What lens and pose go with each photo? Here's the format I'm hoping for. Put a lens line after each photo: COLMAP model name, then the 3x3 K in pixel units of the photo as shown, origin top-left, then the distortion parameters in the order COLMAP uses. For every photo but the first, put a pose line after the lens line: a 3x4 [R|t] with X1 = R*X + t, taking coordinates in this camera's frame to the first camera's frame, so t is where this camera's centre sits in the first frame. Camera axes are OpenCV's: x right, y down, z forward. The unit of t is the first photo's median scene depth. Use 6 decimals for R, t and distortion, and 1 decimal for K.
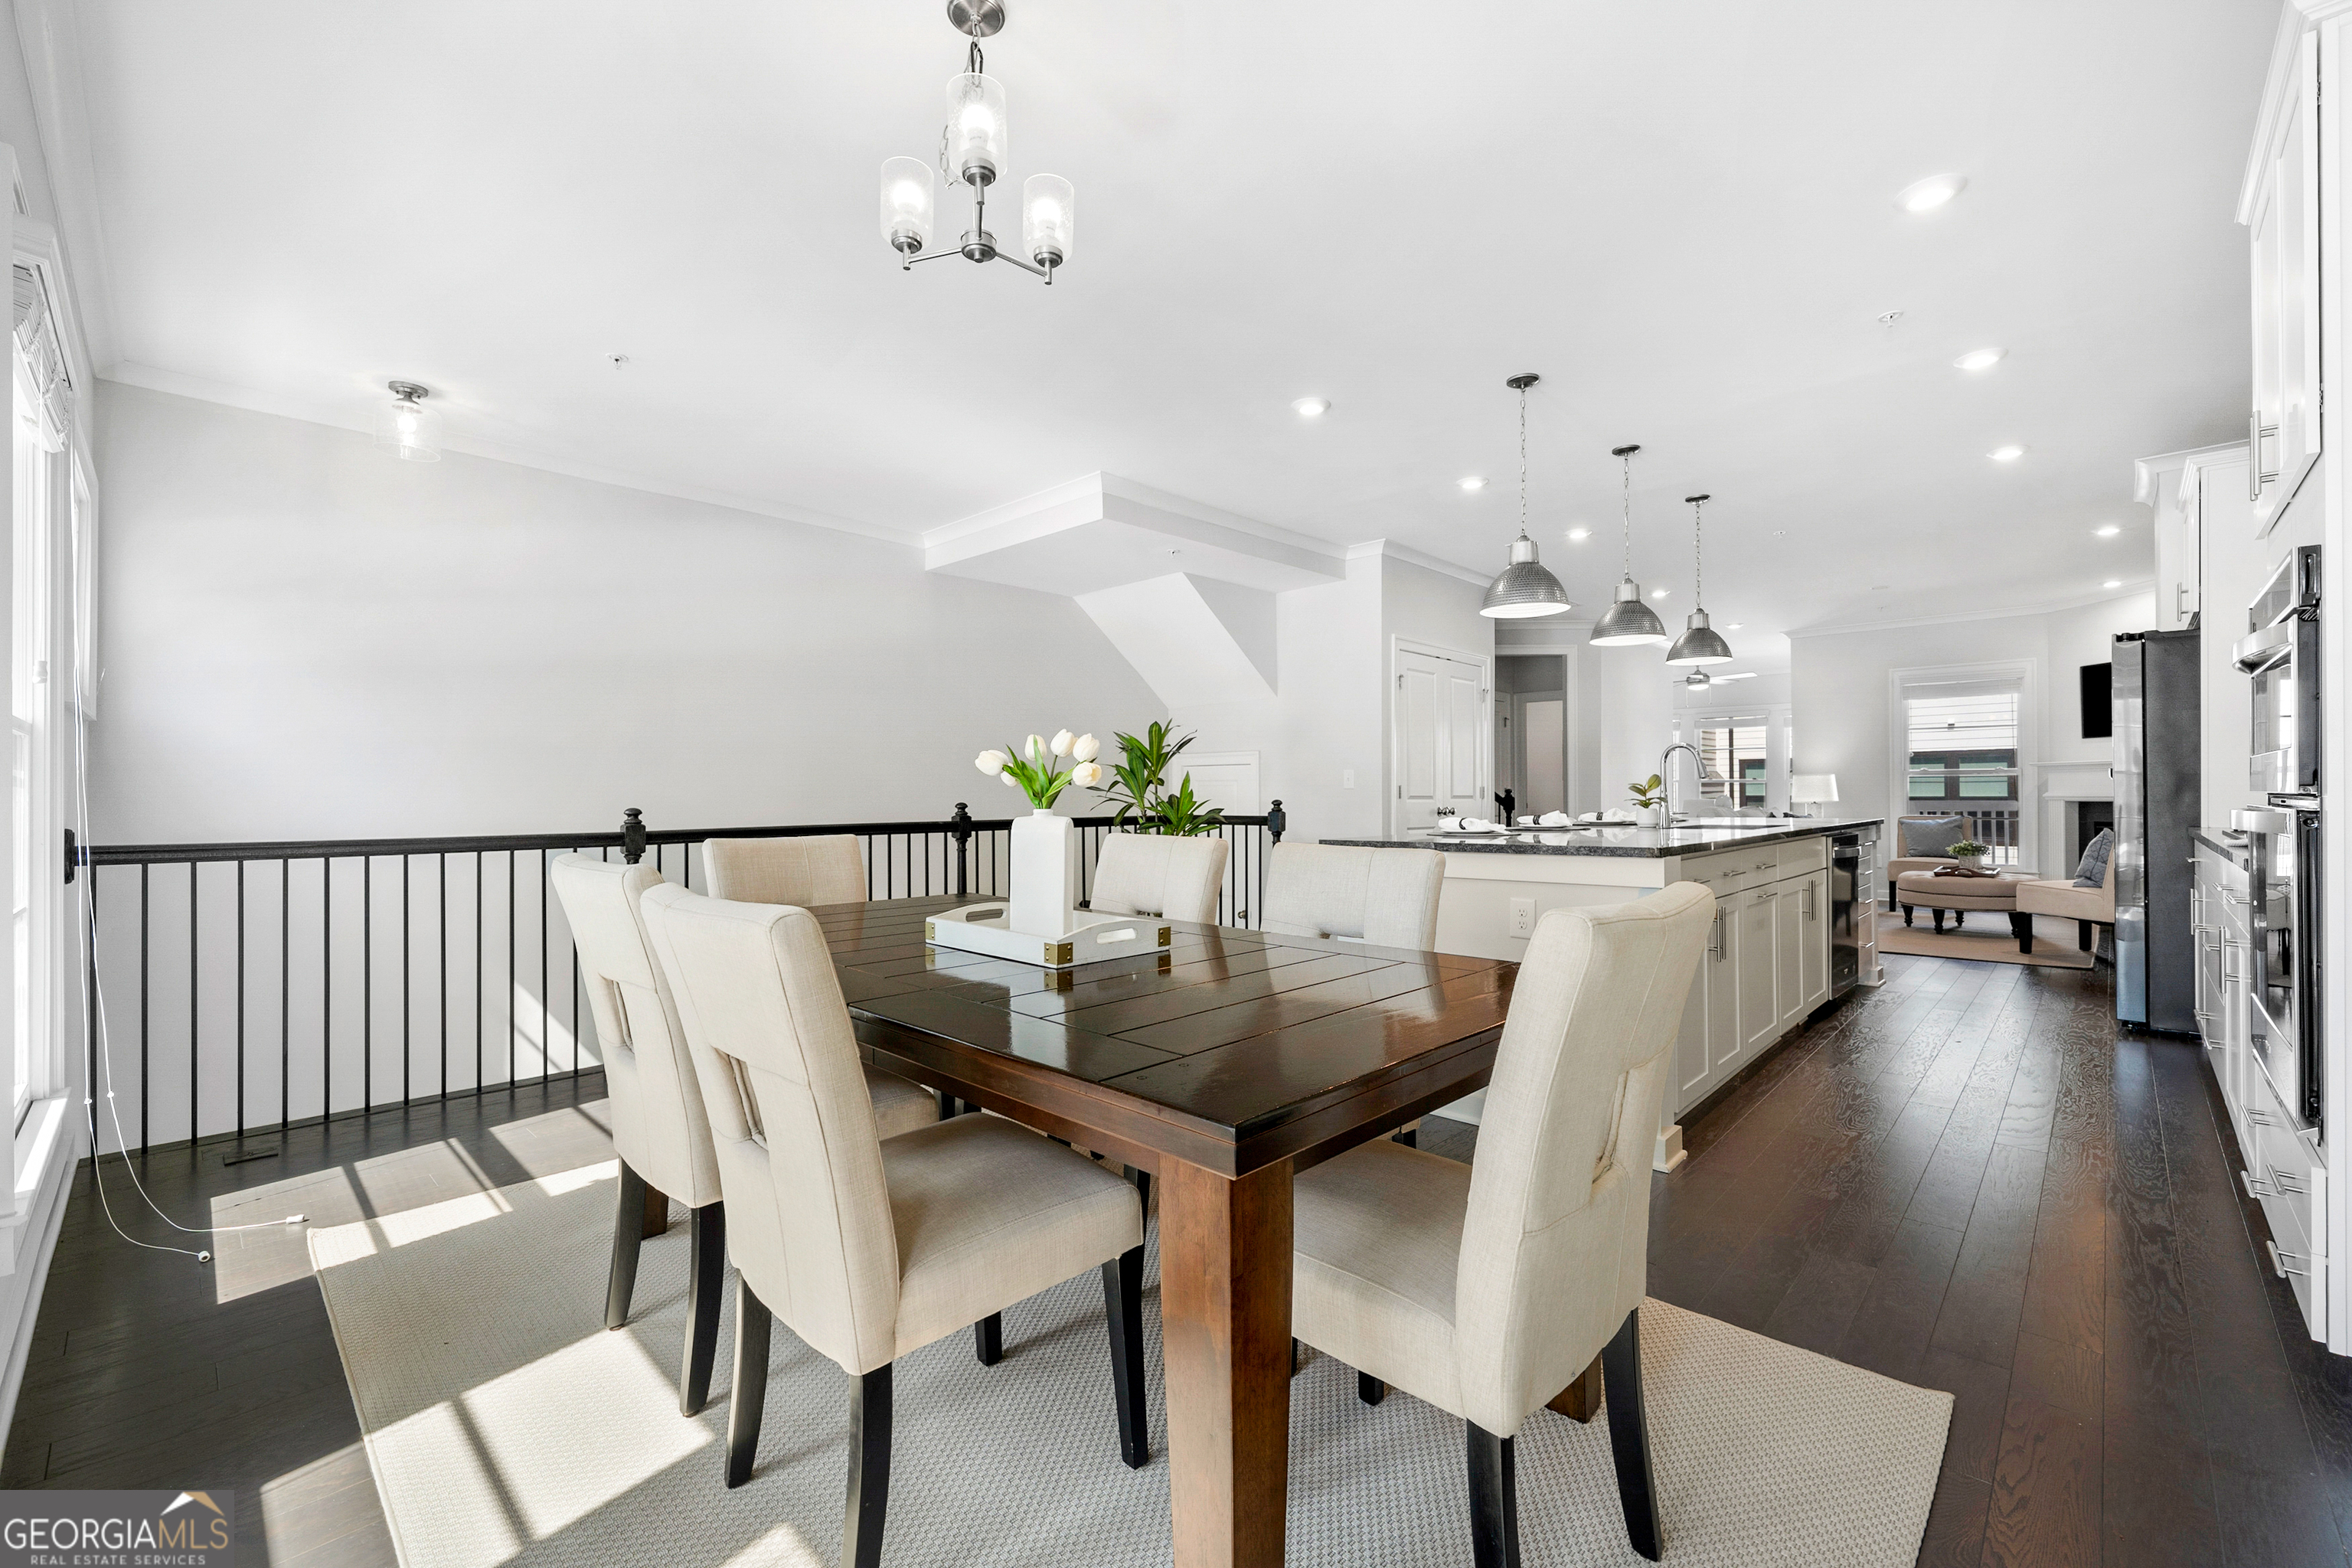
lens RADIAL K [[975.1, 0, 1181.0], [0, 975.1, 785.6], [0, 0, 1]] dist [-0.000341, 0.000249]
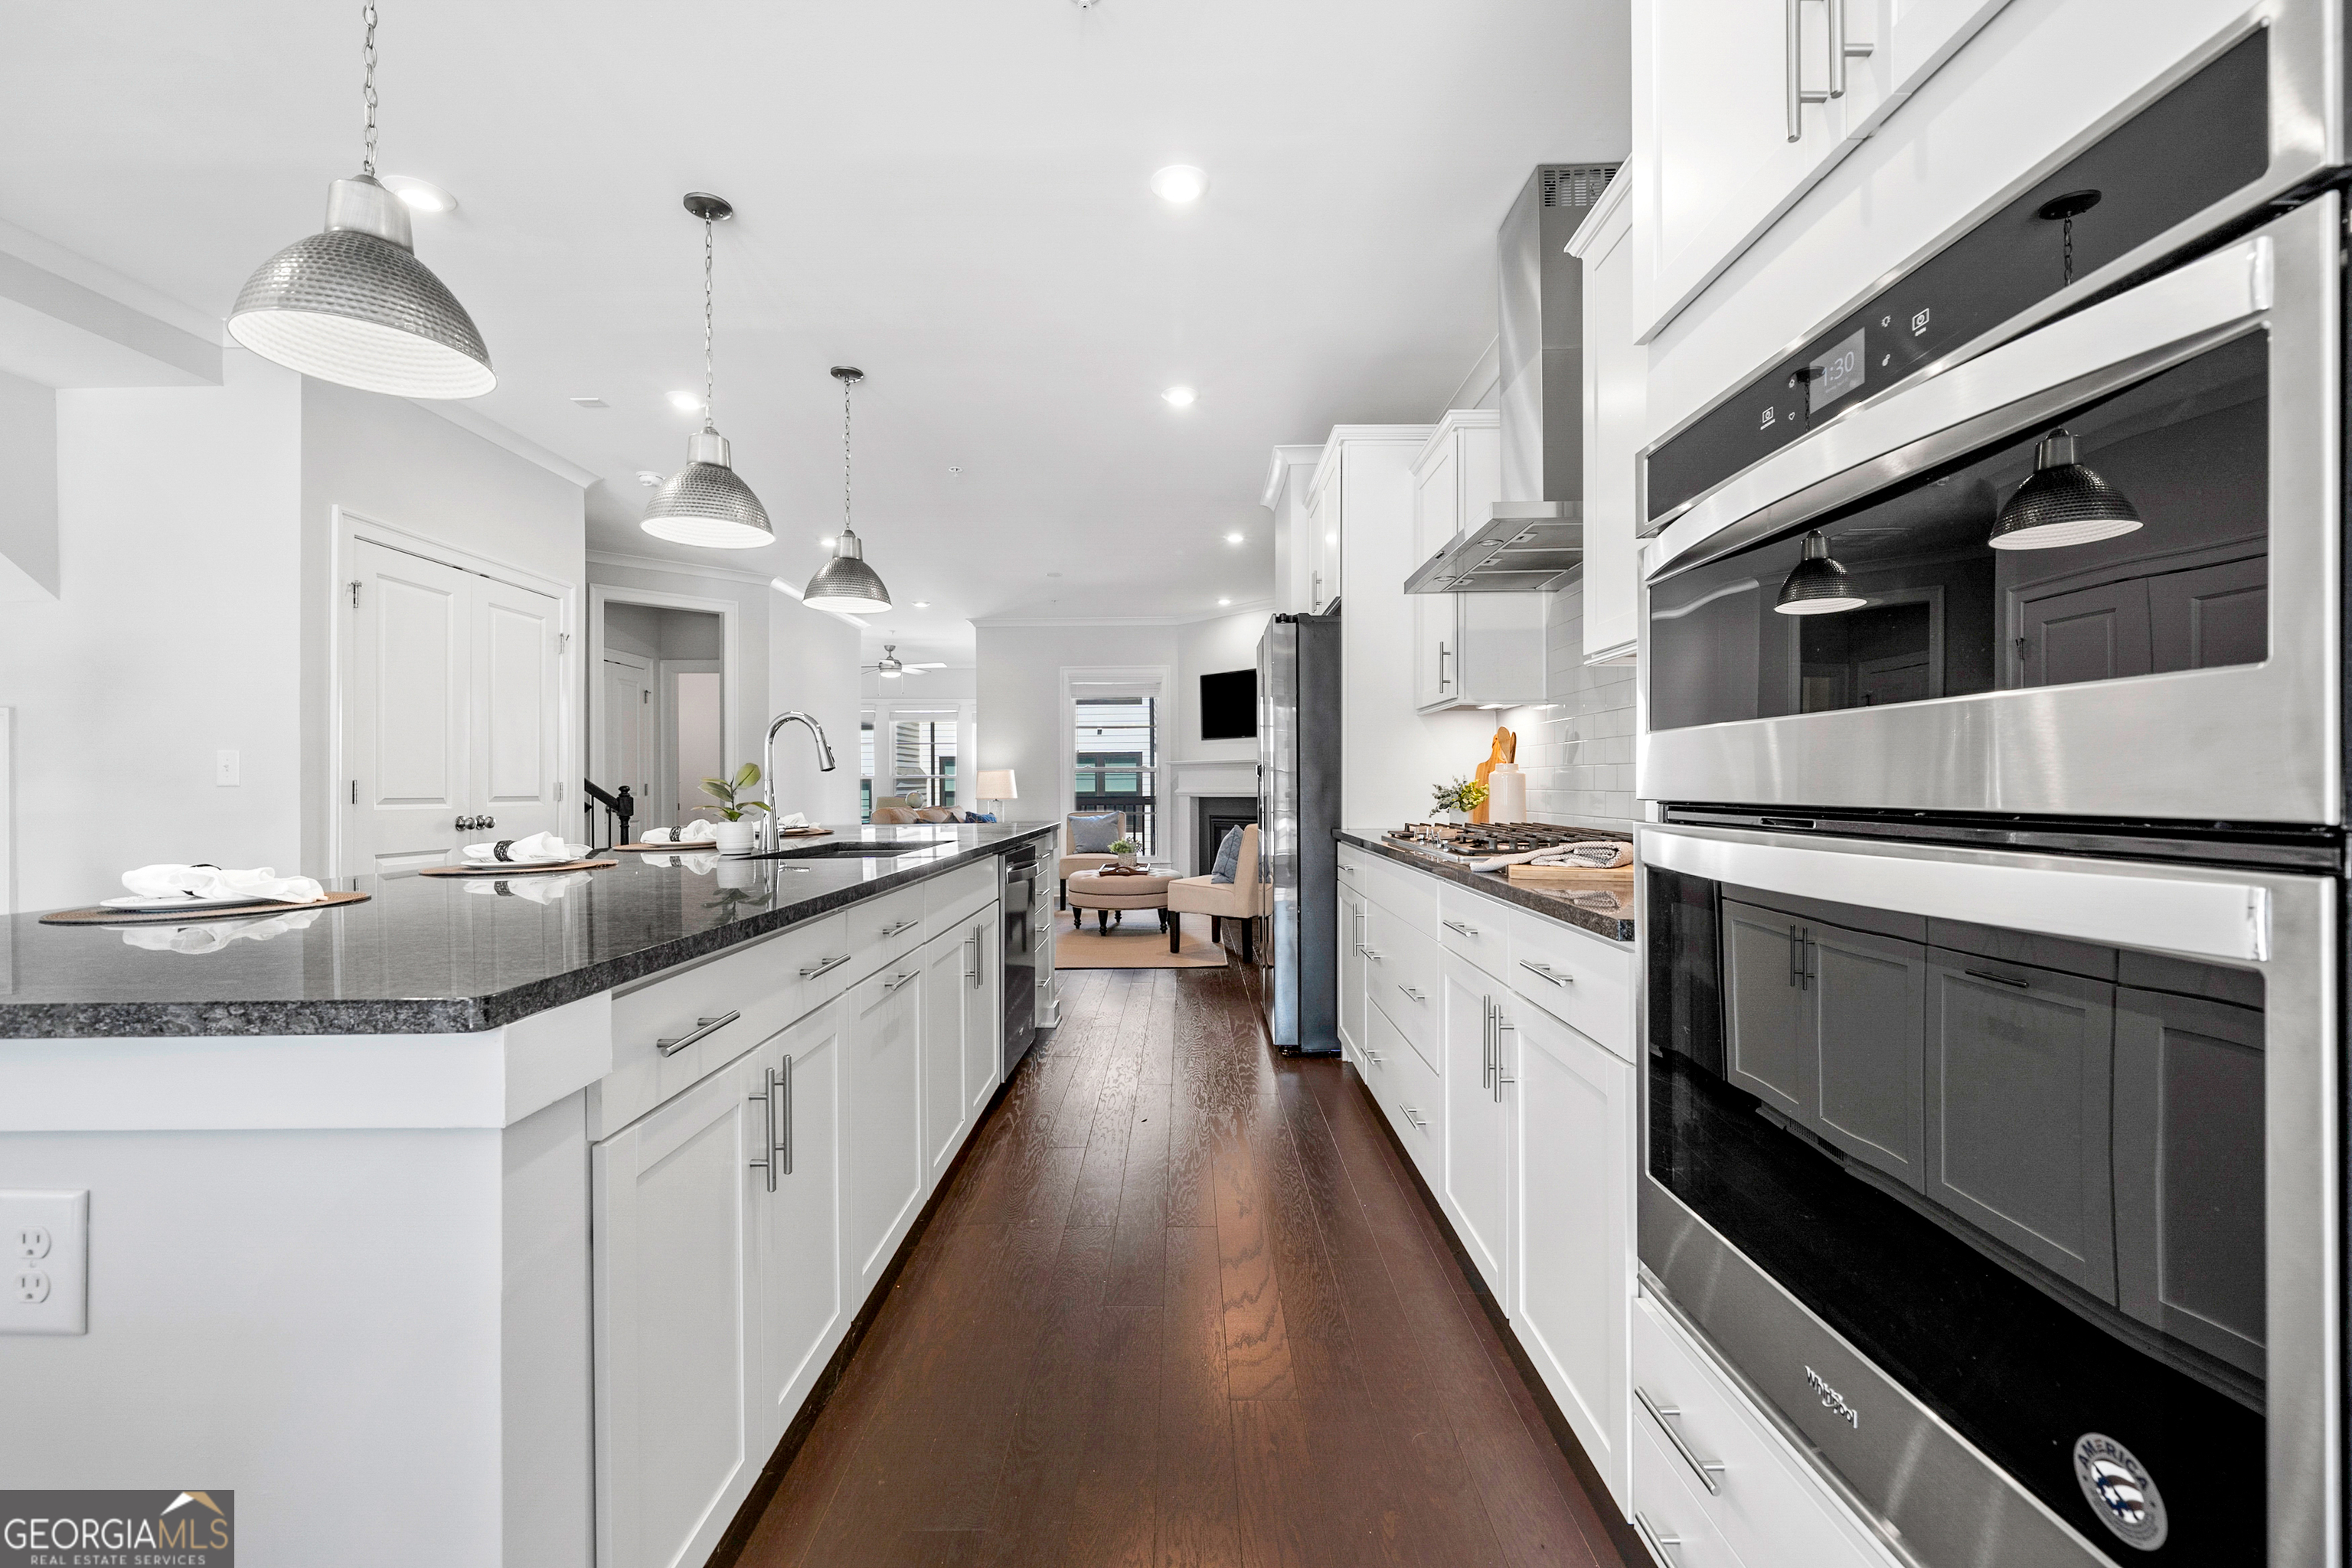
lens RADIAL K [[975.1, 0, 1177.6], [0, 975.1, 785.3], [0, 0, 1]] dist [-0.000341, 0.000249]
pose [[0.729210, 0.000862, 0.684289, 0.171286], [-0.004138, 0.999986, 0.003151, -0.000713], [-0.684277, -0.005129, 0.729204, 0.248399]]
